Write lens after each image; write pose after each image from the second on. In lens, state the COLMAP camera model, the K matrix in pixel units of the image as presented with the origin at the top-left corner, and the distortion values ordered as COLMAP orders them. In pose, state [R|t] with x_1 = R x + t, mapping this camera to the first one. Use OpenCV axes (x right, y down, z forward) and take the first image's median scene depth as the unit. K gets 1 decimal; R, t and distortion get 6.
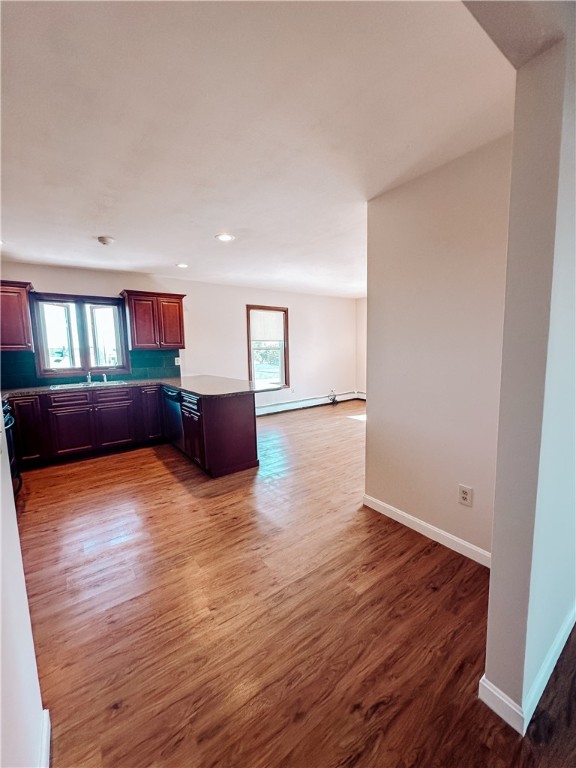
lens RADIAL K [[306.1, 0, 287.2], [0, 306.1, 383.6], [0, 0, 1]] dist [-0.005813, 0.001254]
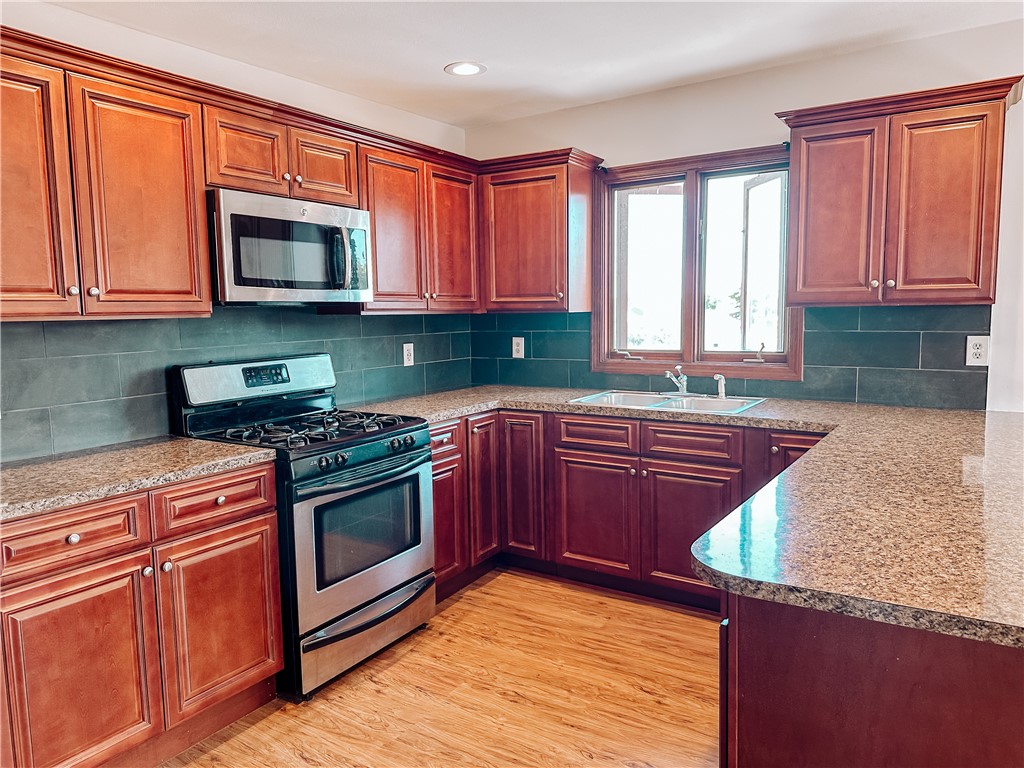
lens RADIAL K [[712.0, 0, 506.7], [0, 712.0, 384.8], [0, 0, 1]] dist [0.037622, -0.049129]
pose [[0.353999, 0.116135, -0.928007, 0.080792], [-0.095686, 0.991551, 0.087587, -0.073697], [0.930338, 0.057791, 0.362121, 0.515114]]
